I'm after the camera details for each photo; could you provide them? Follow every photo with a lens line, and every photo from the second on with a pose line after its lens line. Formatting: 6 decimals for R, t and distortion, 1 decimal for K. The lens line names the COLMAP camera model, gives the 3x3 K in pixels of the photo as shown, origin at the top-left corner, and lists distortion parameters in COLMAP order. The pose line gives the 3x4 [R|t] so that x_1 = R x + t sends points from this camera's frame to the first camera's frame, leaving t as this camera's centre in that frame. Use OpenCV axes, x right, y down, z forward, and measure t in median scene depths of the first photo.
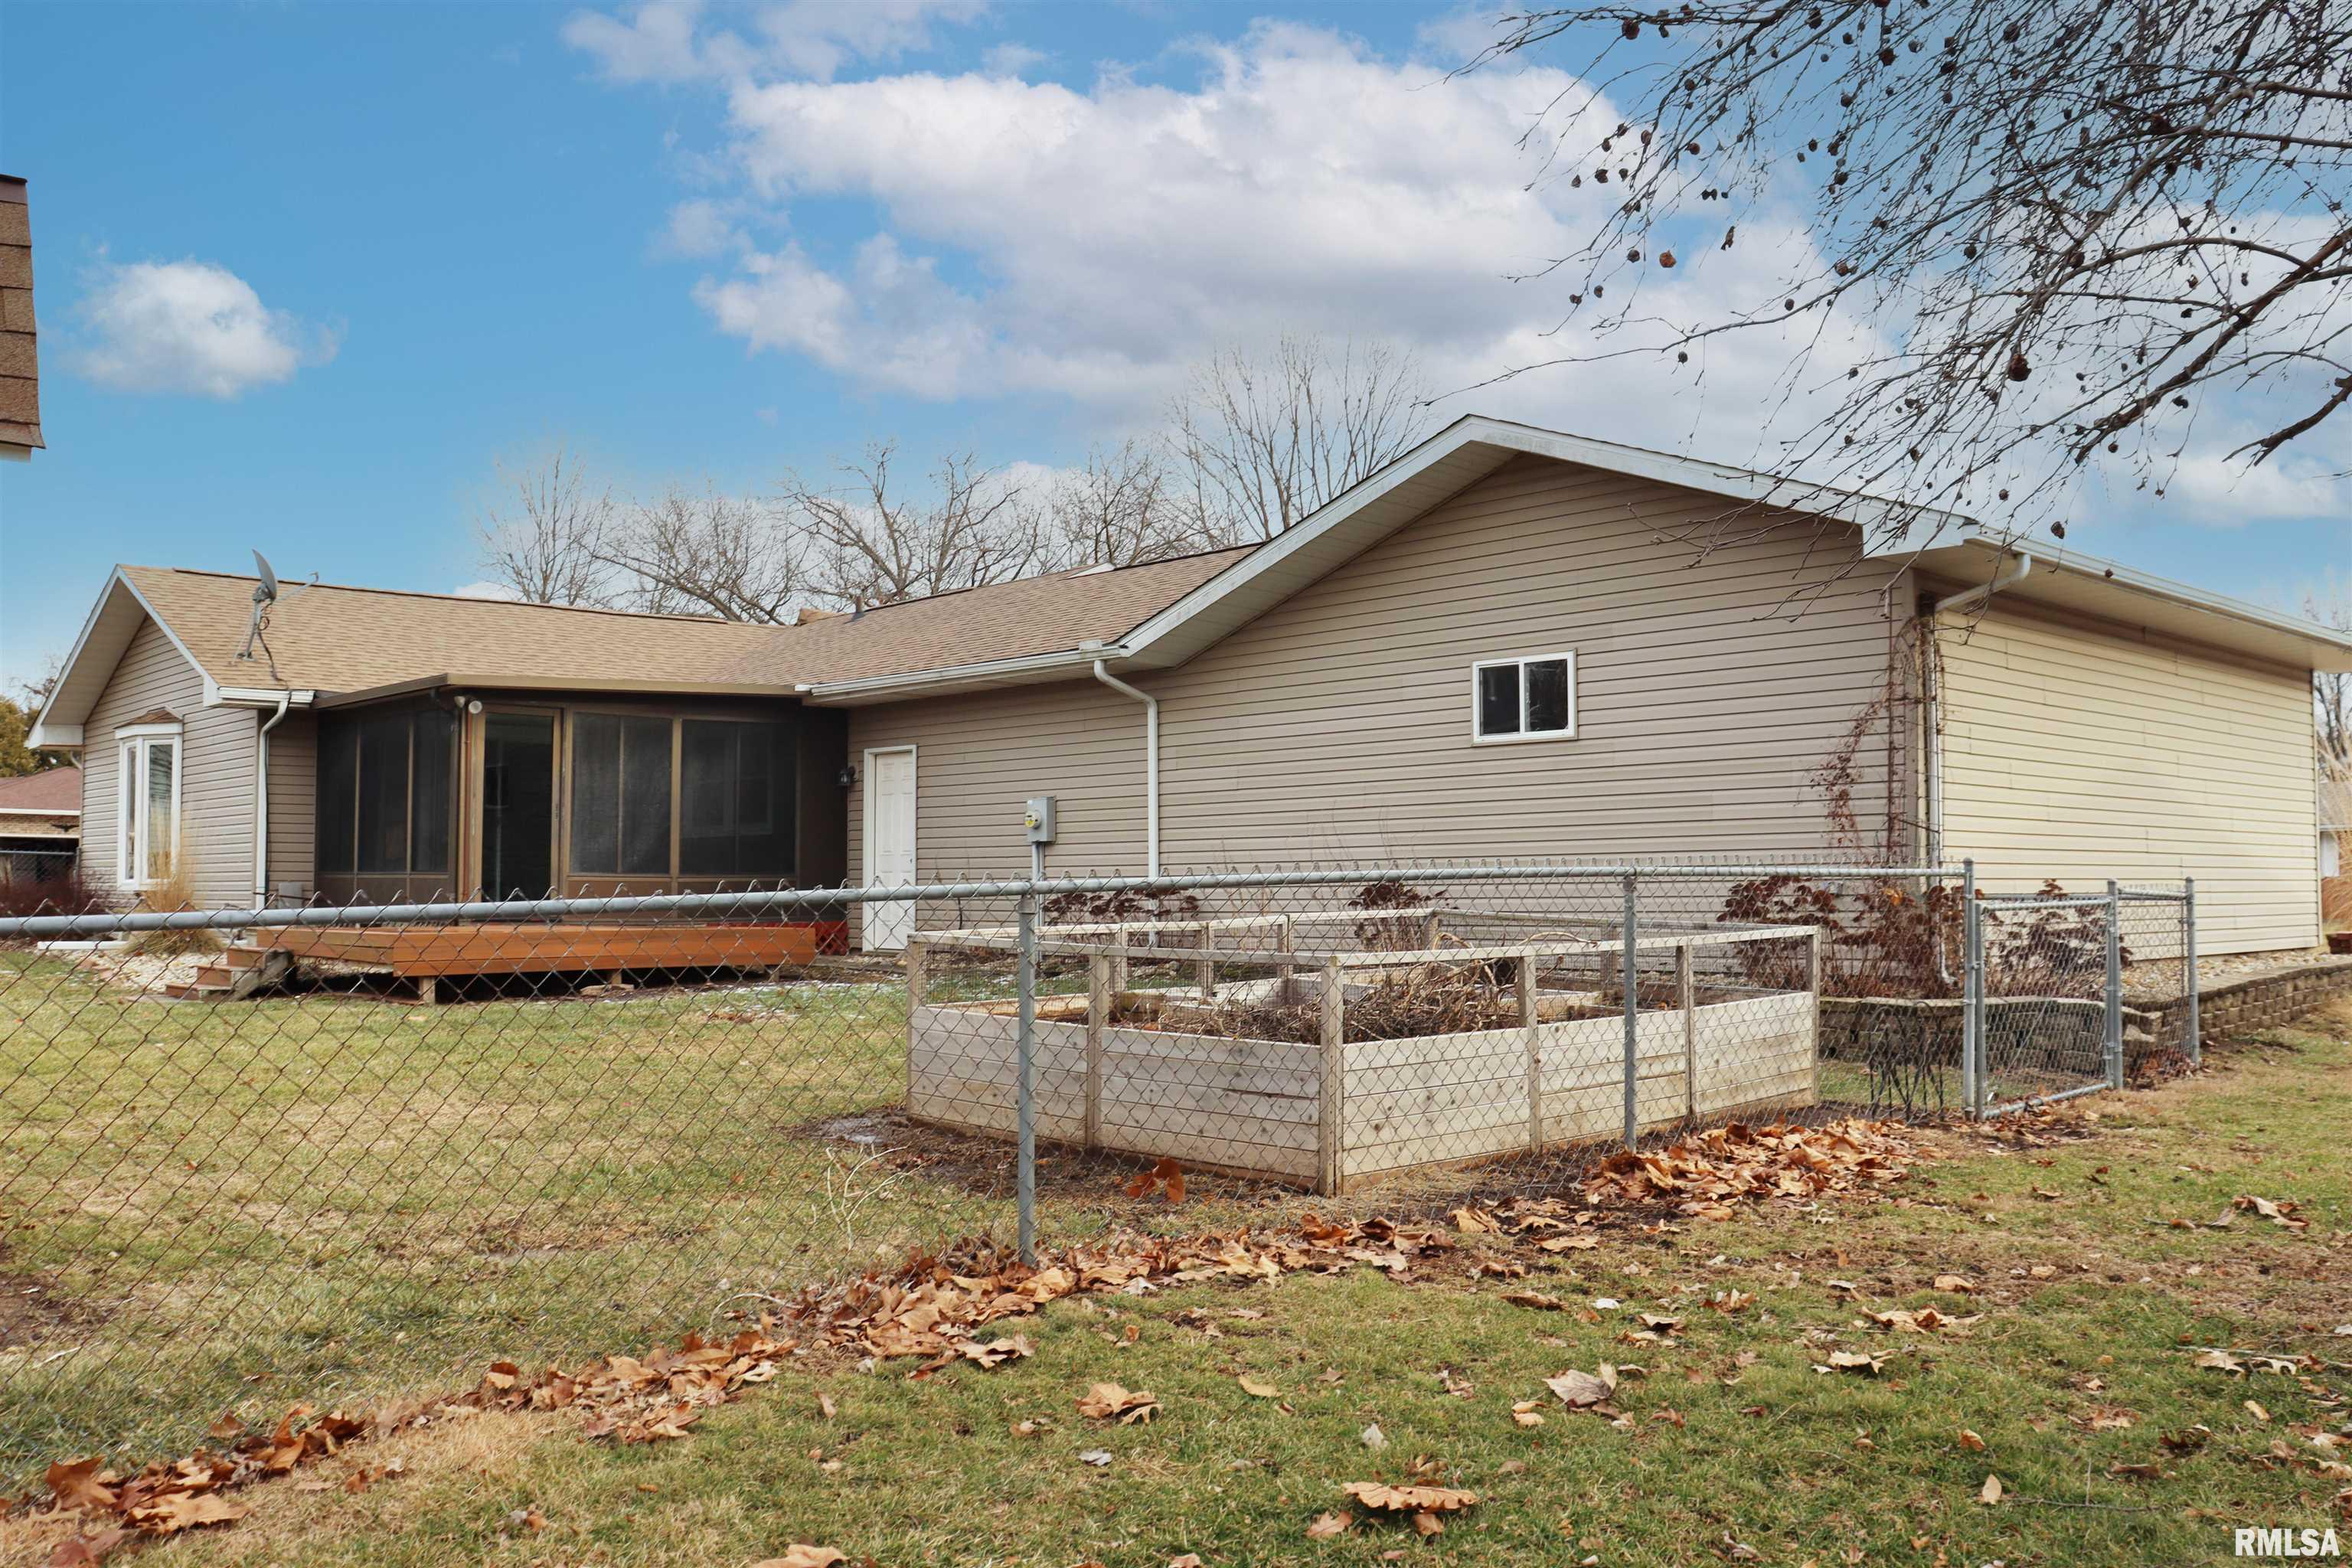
lens RADIAL K [[1989.0, 0, 1176.0], [0, 1989.0, 784.0], [0, 0, 1]] dist [-0.181433, 0.174648]
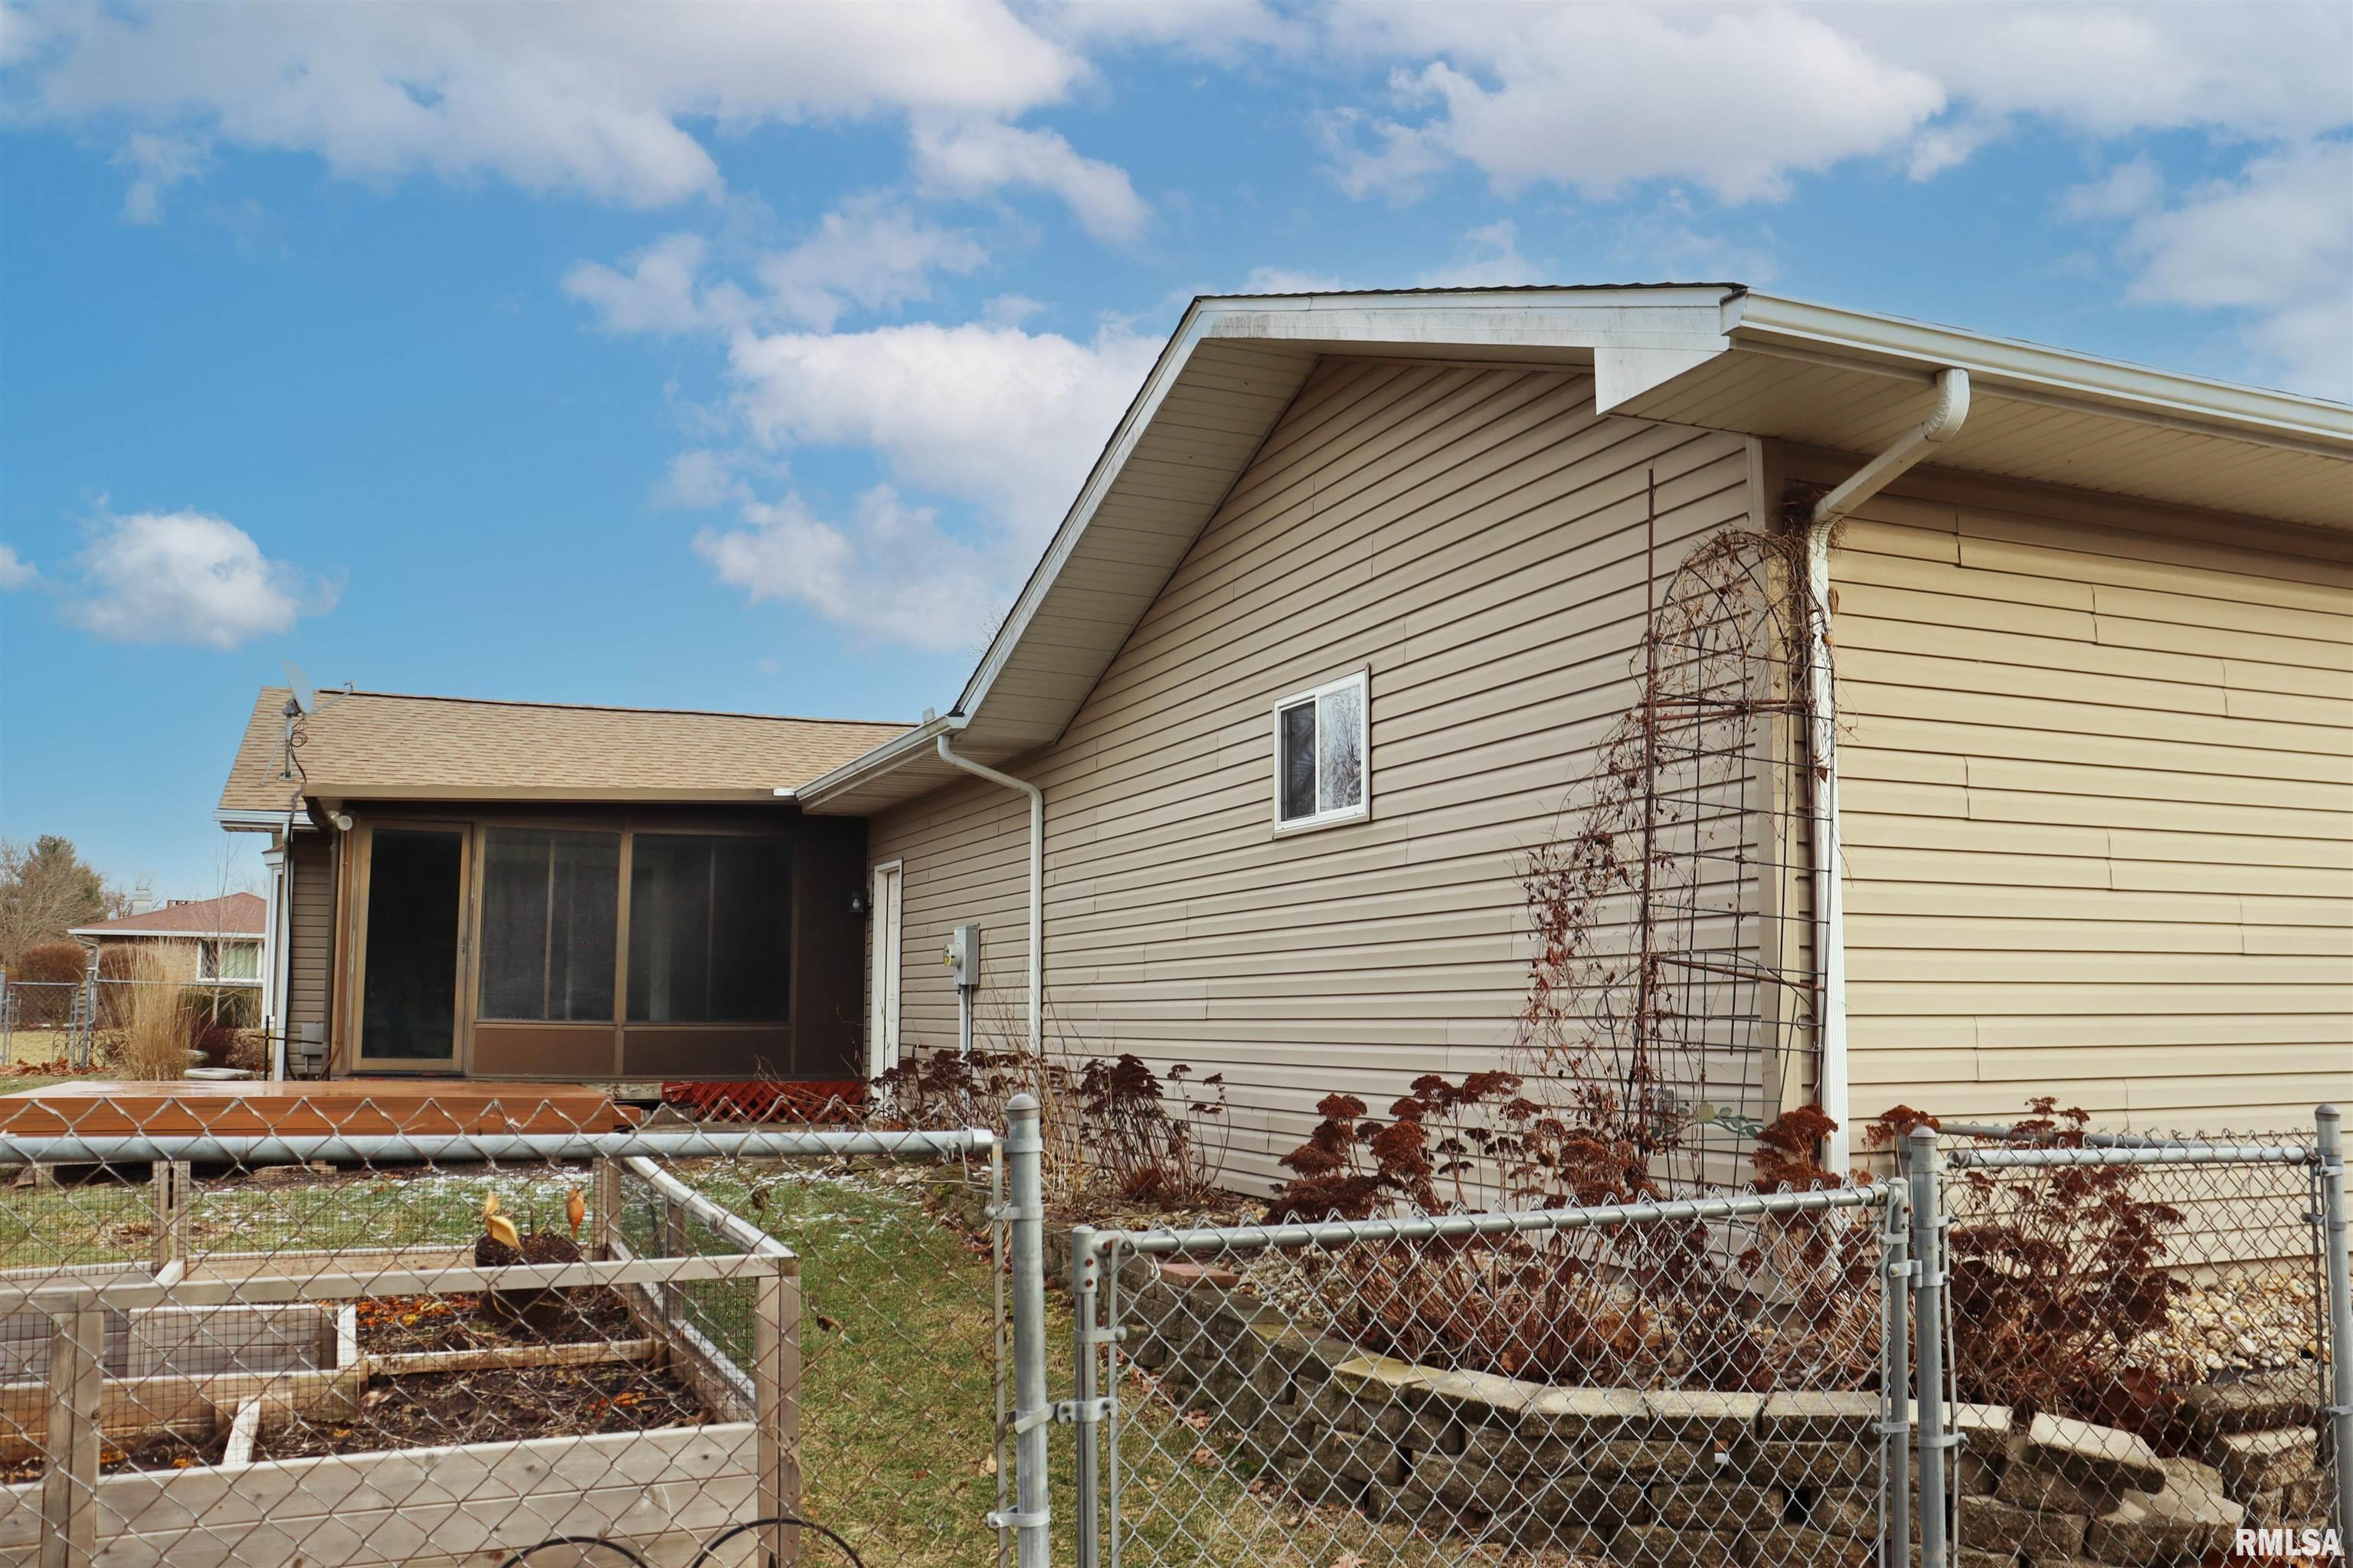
lens RADIAL K [[1989.9, 0, 1176.5], [0, 1989.9, 784.0], [0, 0, 1]] dist [-0.181433, 0.174648]
pose [[0.932299, -0.033738, -0.360111, 0.346234], [0.010810, 0.997794, -0.065496, 0.004131], [0.361527, 0.057169, 0.930607, 0.418316]]
